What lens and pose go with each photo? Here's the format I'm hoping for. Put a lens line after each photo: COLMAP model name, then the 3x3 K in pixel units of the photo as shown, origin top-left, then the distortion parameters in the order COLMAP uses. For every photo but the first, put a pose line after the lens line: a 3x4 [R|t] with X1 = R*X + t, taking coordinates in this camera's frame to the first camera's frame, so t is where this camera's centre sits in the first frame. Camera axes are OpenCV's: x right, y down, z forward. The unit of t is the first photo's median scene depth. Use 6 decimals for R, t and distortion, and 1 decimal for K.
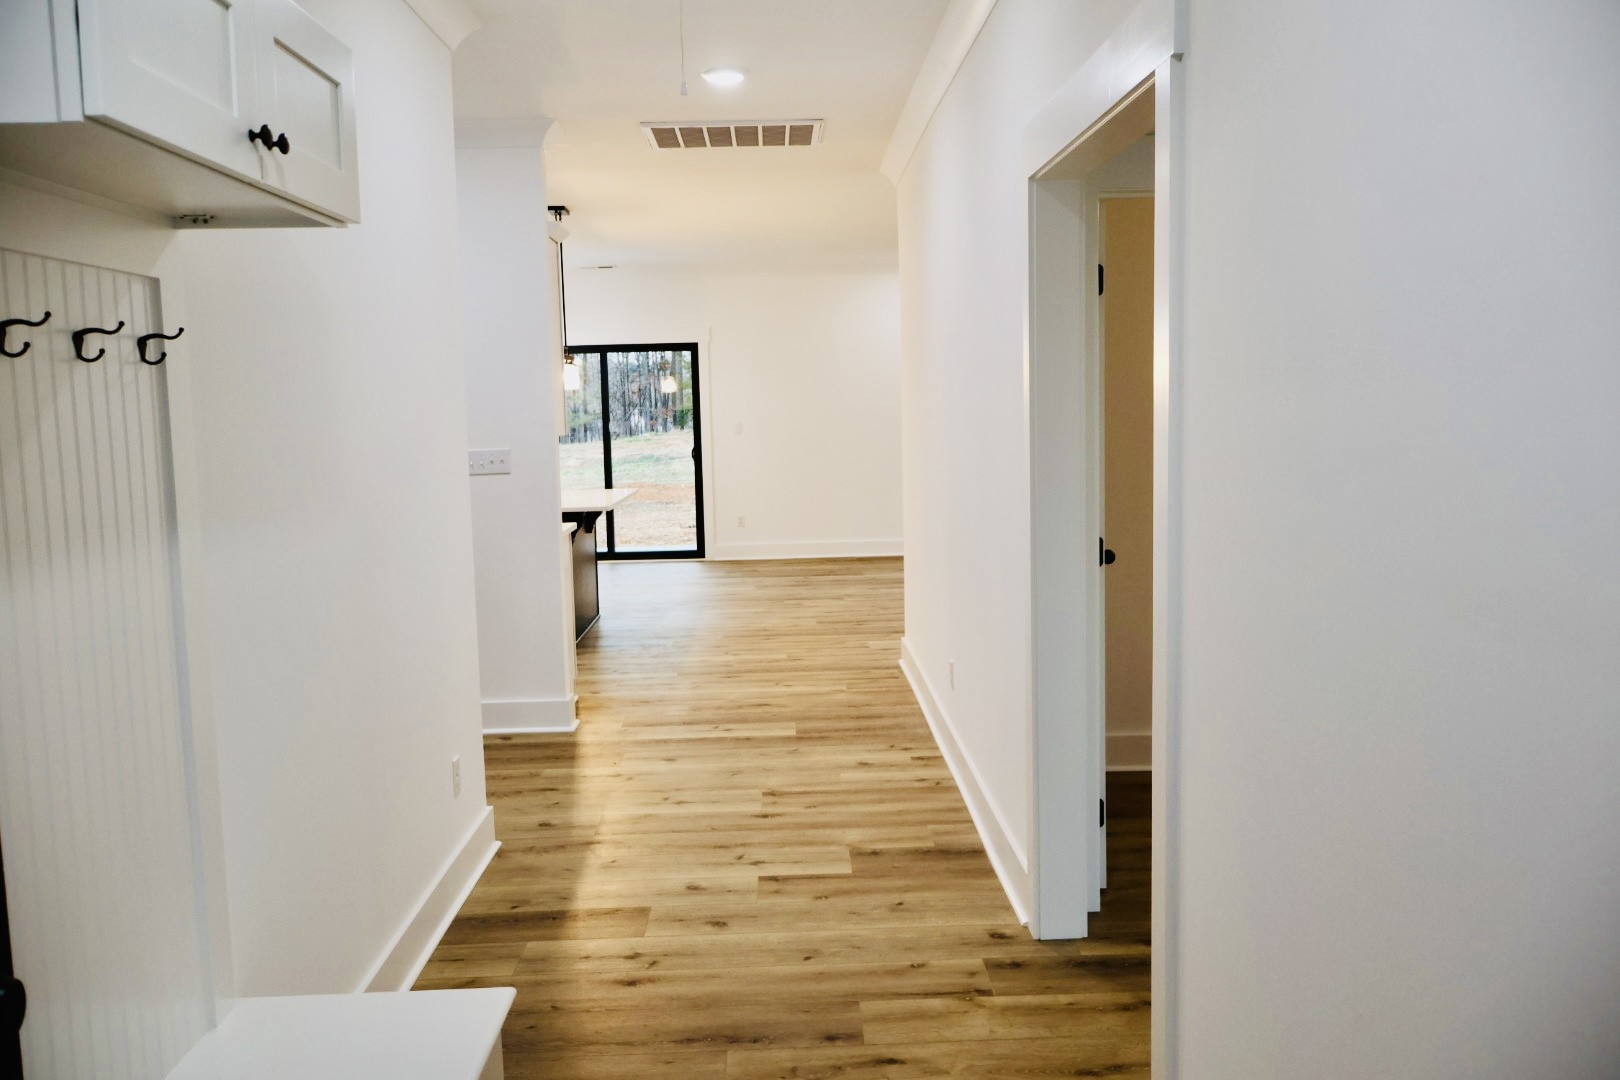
lens RADIAL K [[1349.5, 0, 814.9], [0, 1349.5, 542.7], [0, 0, 1]] dist [-0.003973, 0.008707]
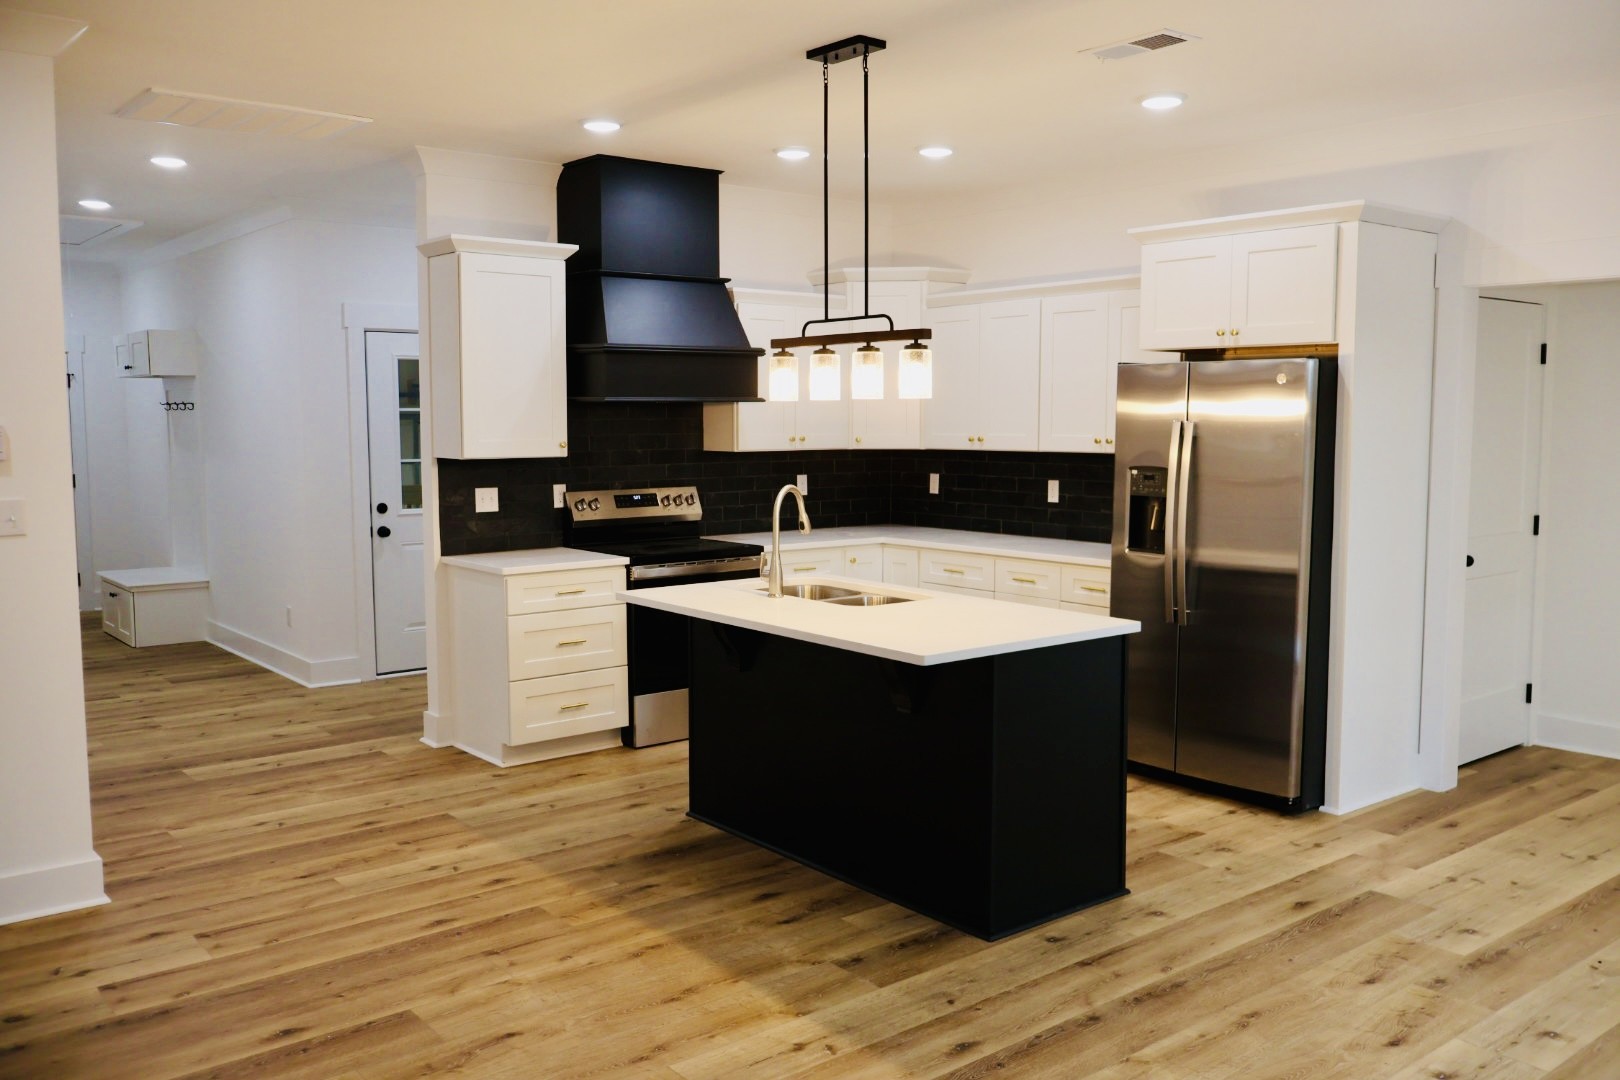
lens RADIAL K [[1349.5, 0, 810.5], [0, 1349.5, 532.7], [0, 0, 1]] dist [-0.003973, 0.008707]
pose [[-0.794448, 0.080622, -0.601958, 0.297002], [-0.042291, 0.981400, 0.187257, -0.342776], [0.605859, 0.174223, -0.776261, 3.006661]]
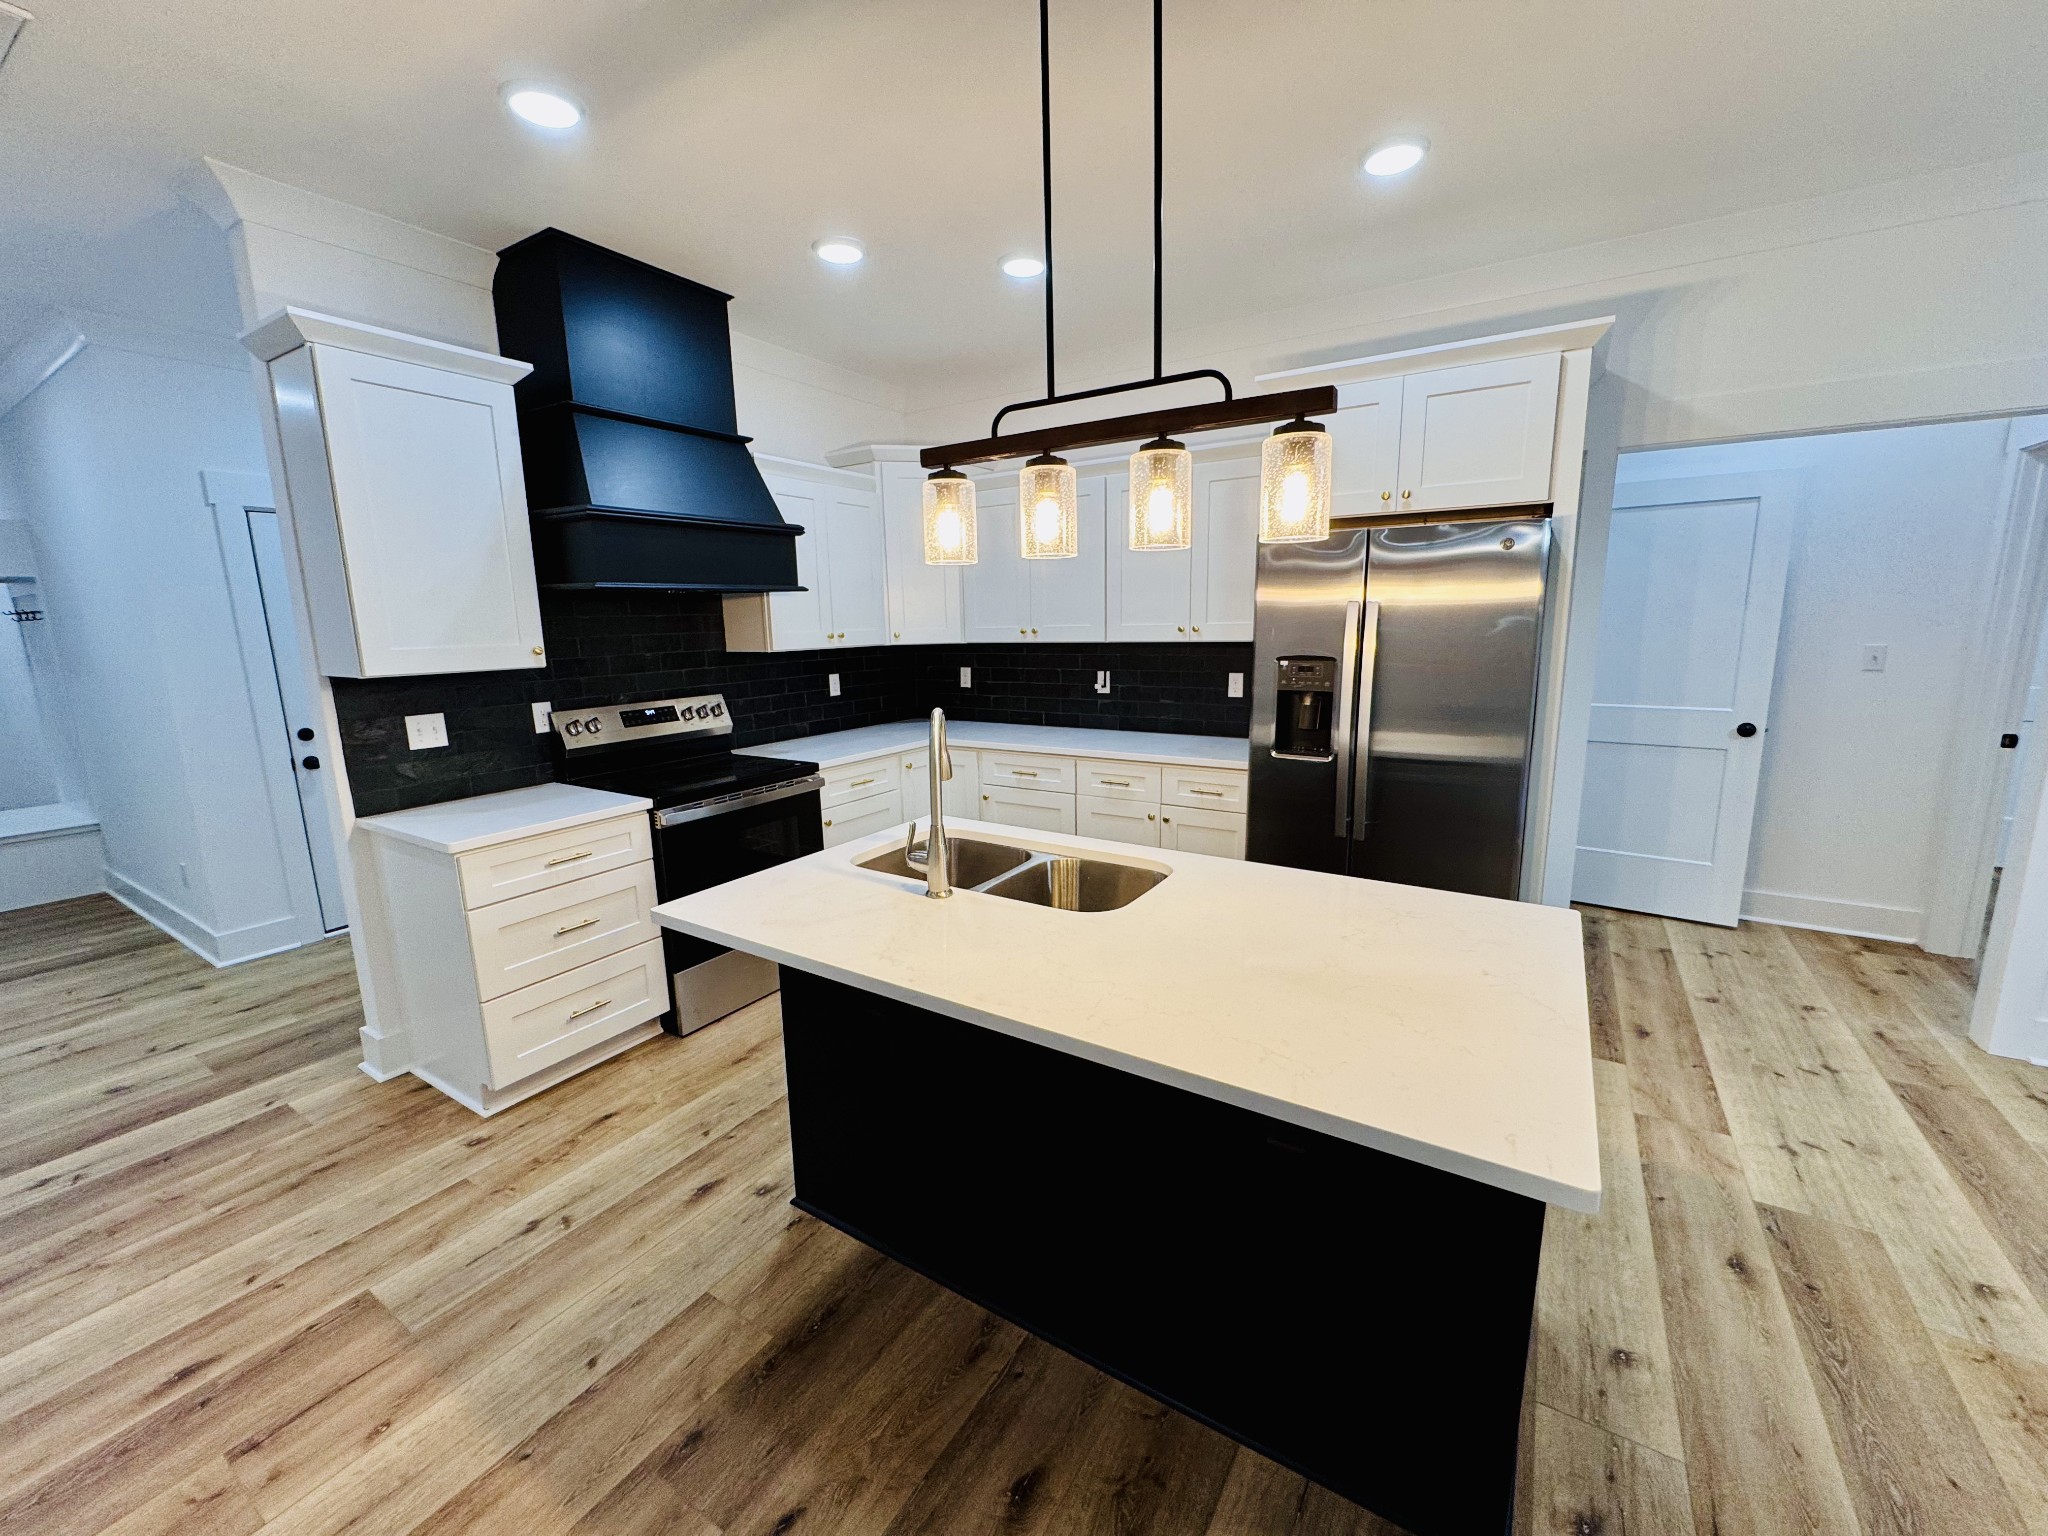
lens RADIAL K [[817.3, 0, 1020.6], [0, 817.3, 767.3], [0, 0, 1]] dist [-0.003715, 0.000616]
pose [[-0.559665, 0.186168, -0.807537, -0.076300], [-0.054004, 0.964176, 0.259707, -0.244164], [0.826957, 0.188959, -0.529562, 2.324798]]
